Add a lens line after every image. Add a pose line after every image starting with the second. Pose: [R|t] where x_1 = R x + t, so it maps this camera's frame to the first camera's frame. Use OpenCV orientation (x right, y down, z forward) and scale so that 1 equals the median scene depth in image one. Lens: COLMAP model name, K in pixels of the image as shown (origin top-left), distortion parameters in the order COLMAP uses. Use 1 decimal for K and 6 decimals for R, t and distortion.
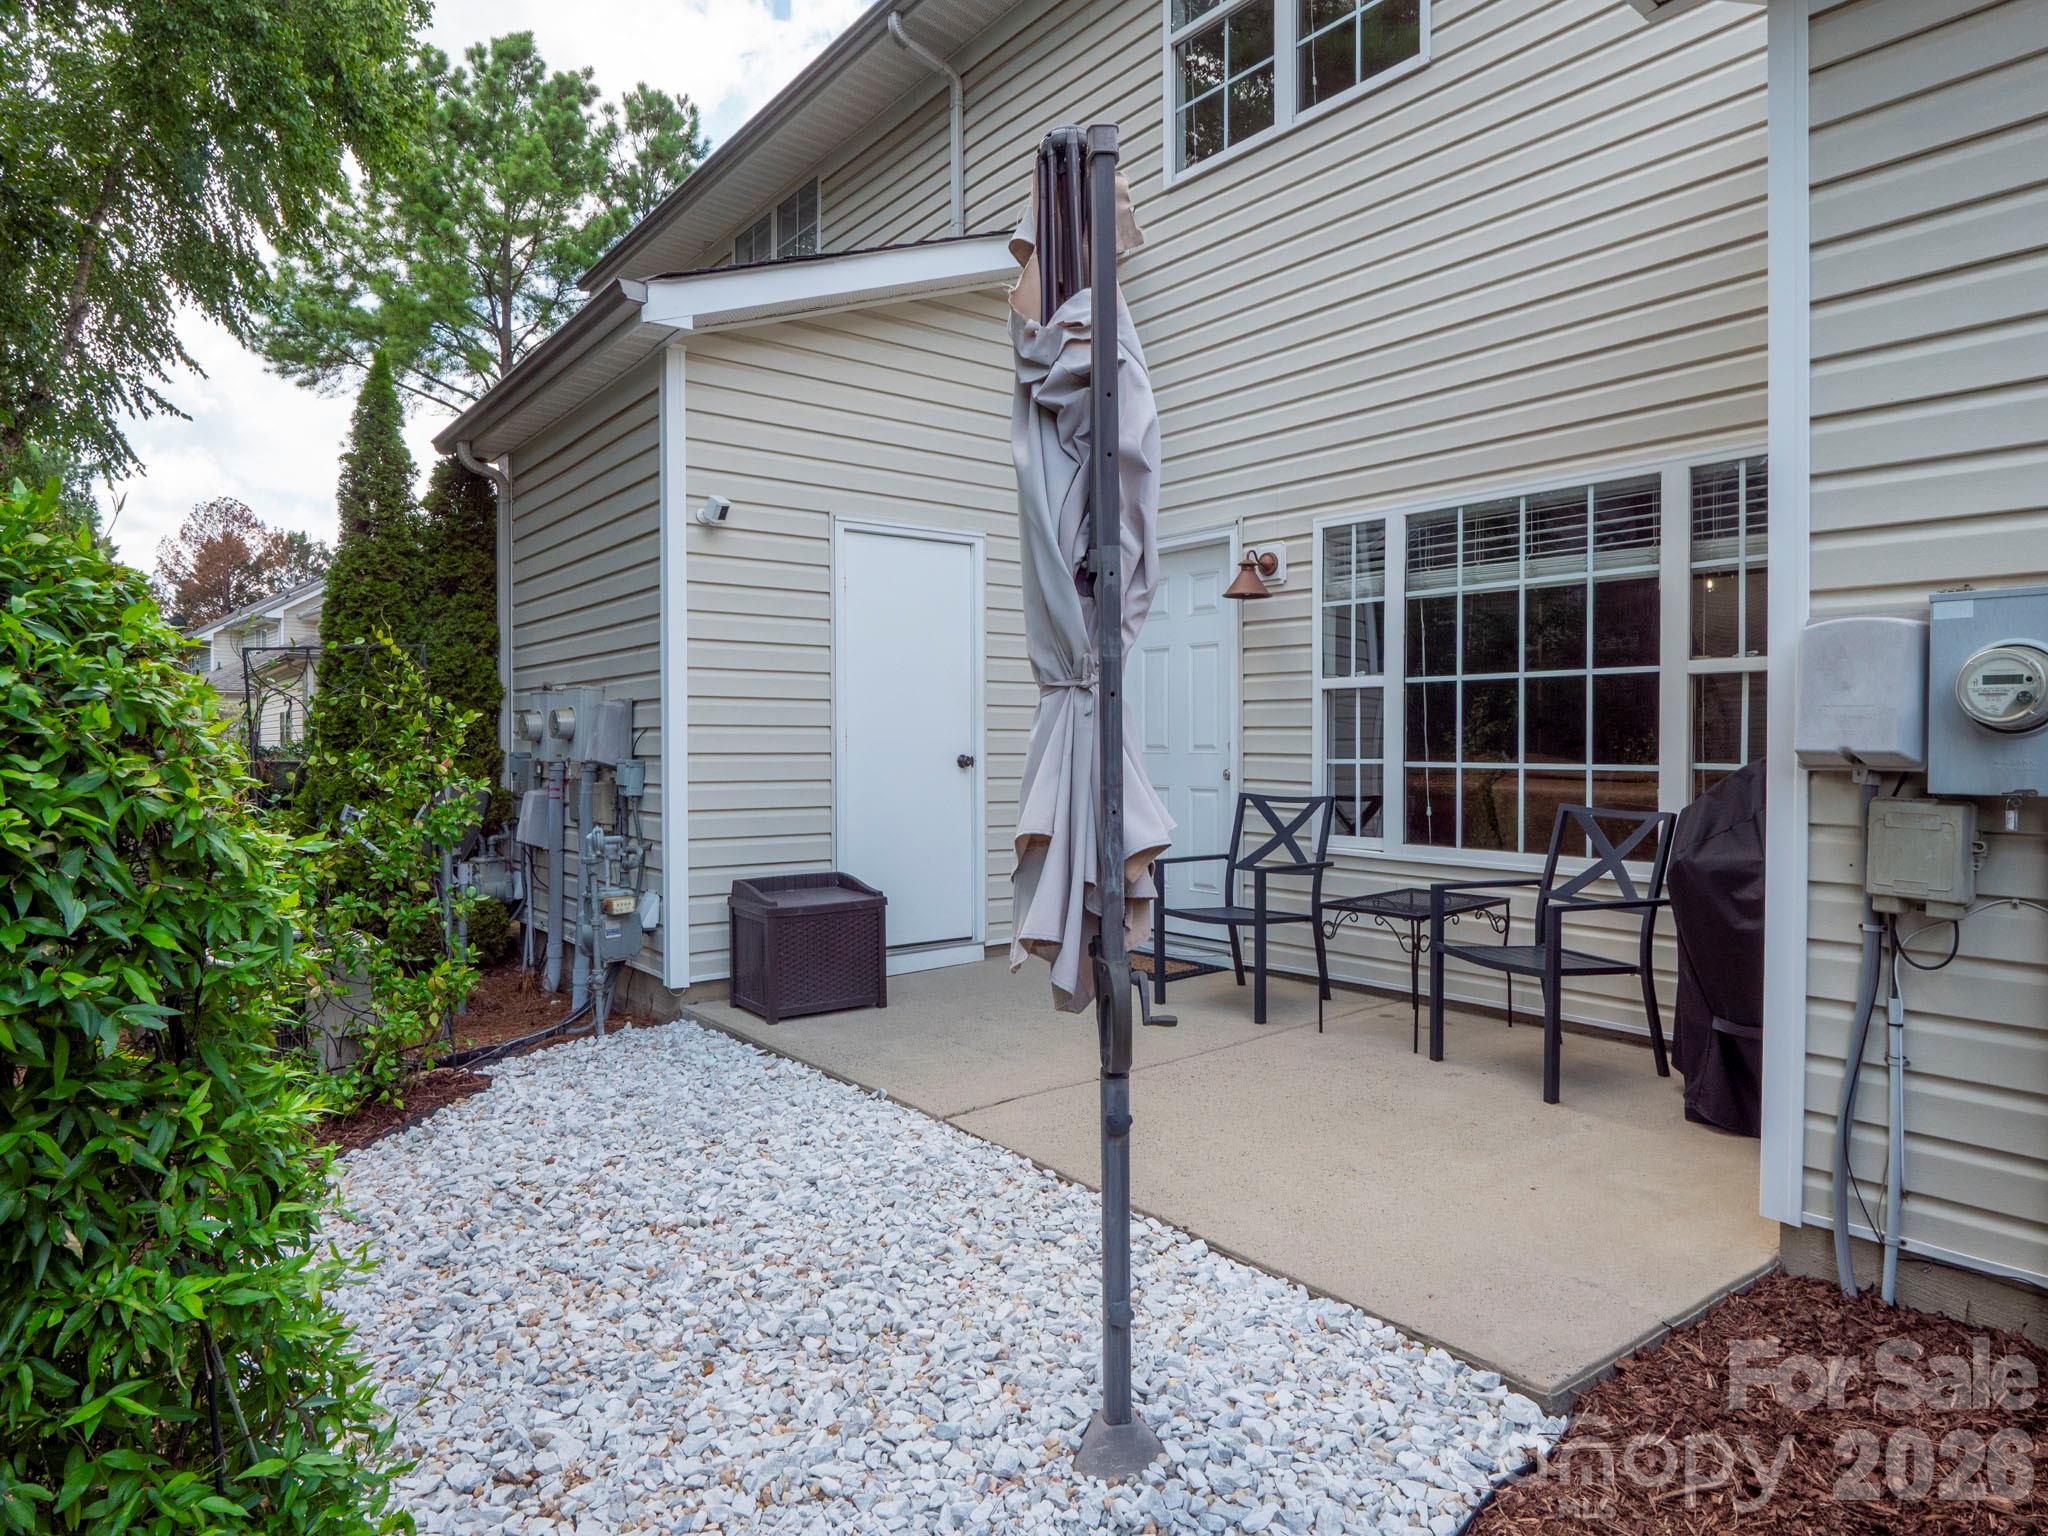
lens RADIAL K [[1290.5, 0, 995.8], [0, 1290.5, 764.0], [0, 0, 1]] dist [-0.024423, 0.004177]
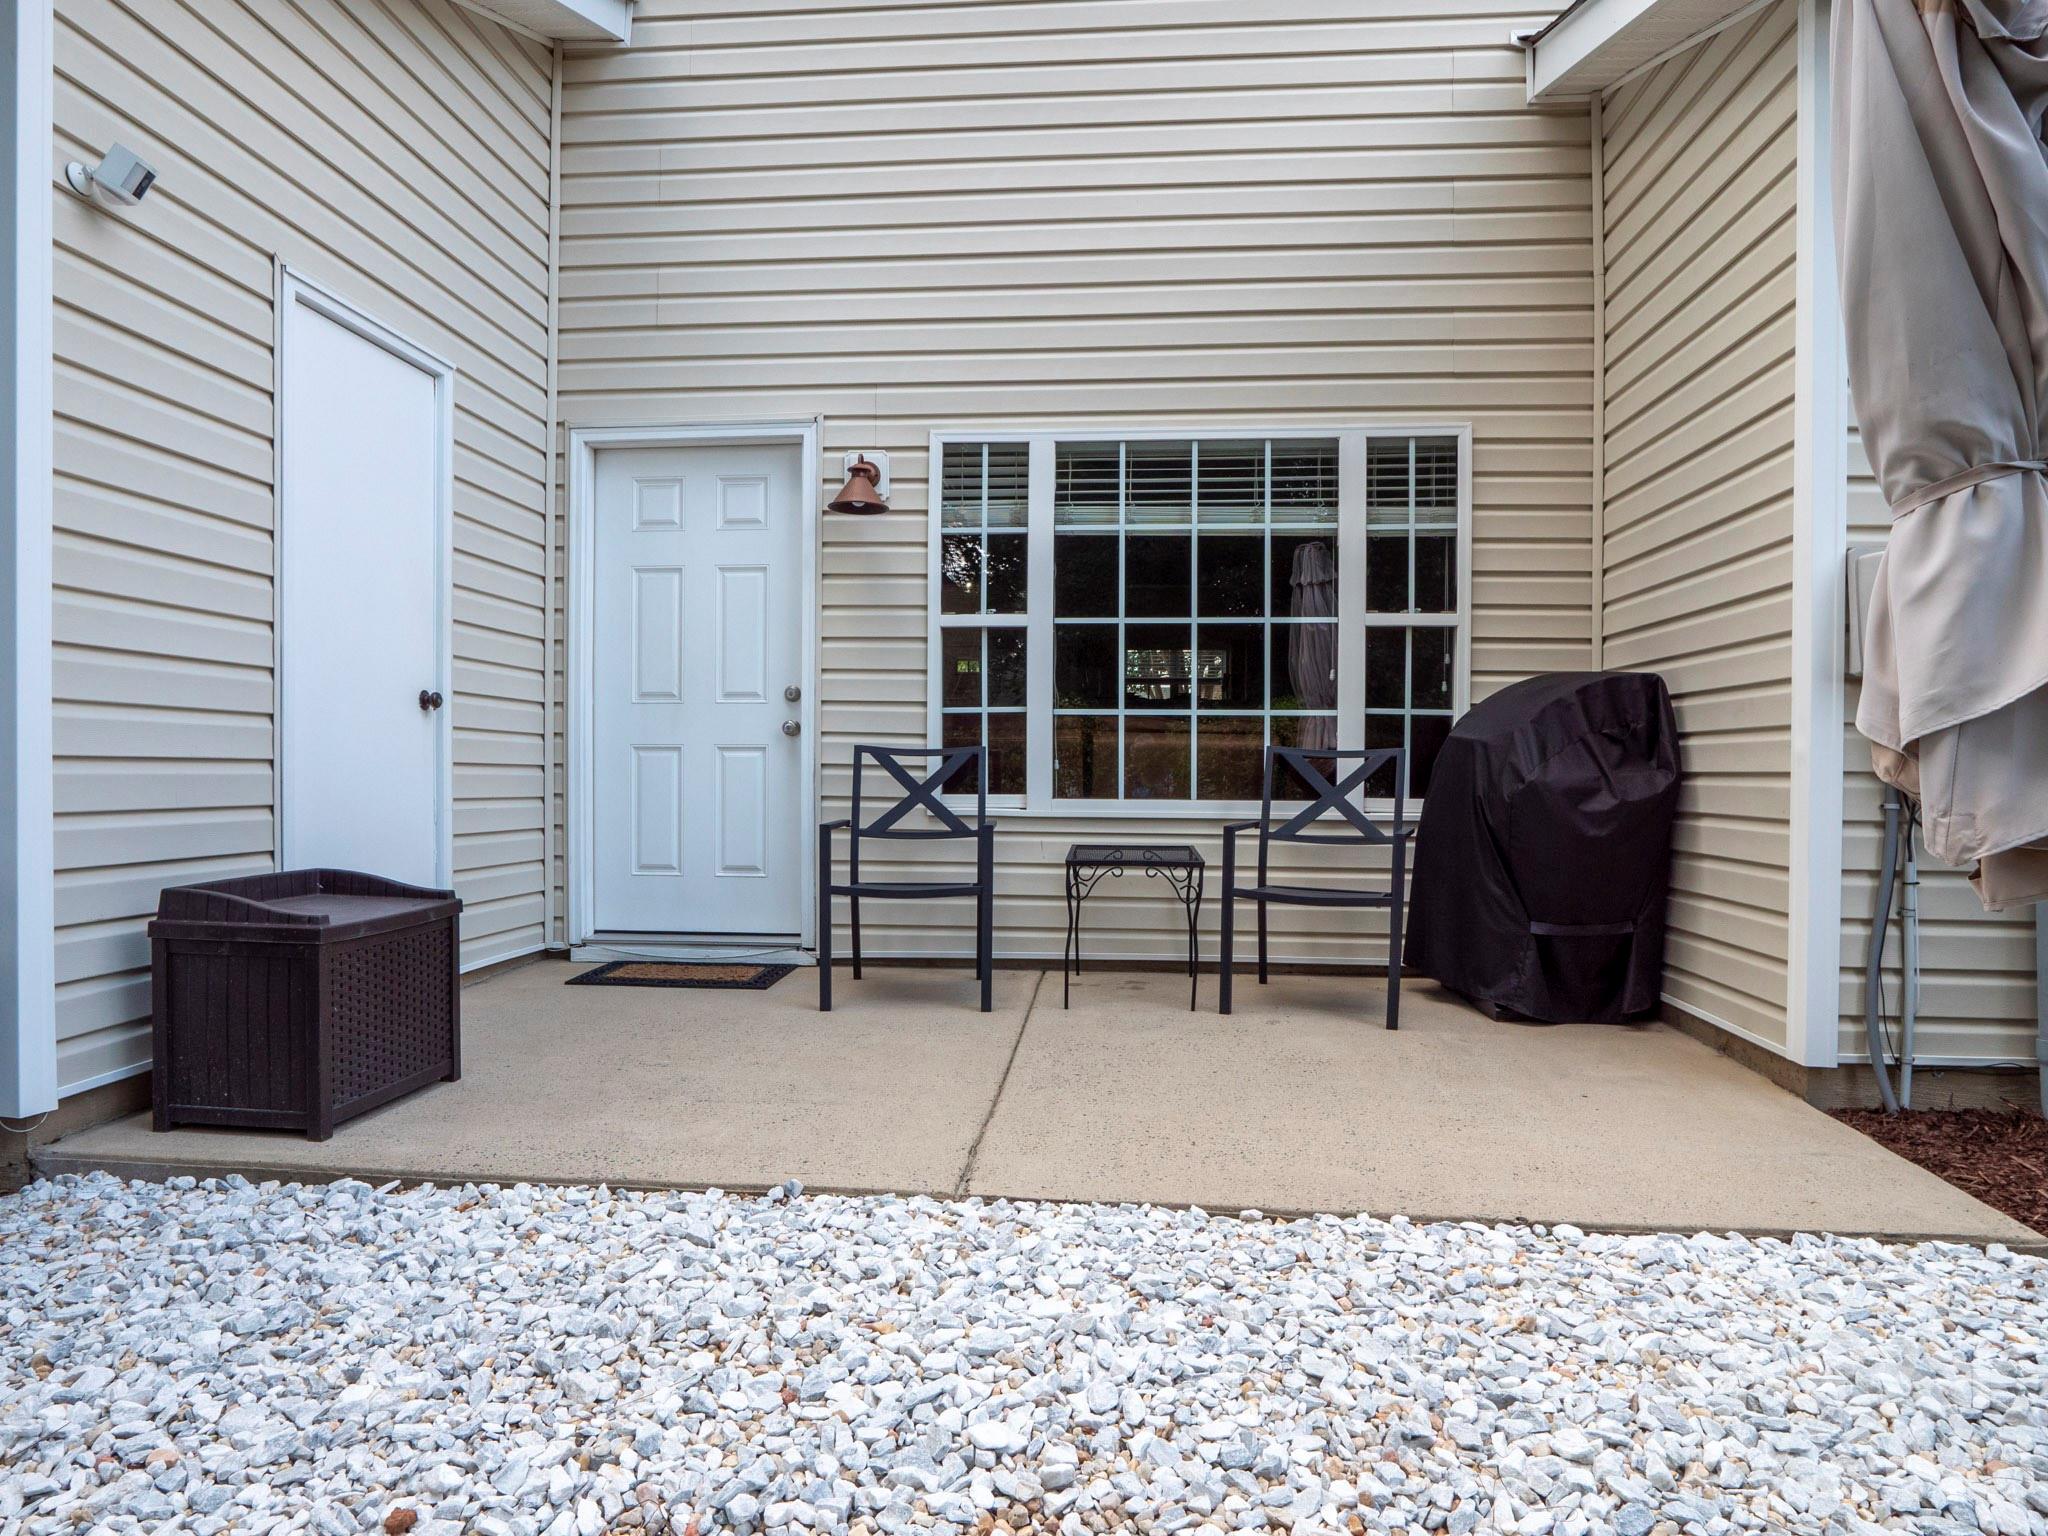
lens RADIAL K [[1272.9, 0, 1024.0], [0, 1272.9, 768.0], [0, 0, 1]] dist [-0.016633, -0.000328]
pose [[0.655146, 0.007271, 0.755468, -0.382414], [0.005576, 0.999880, -0.014458, 0.053124], [-0.755482, 0.013685, 0.655027, 0.419428]]
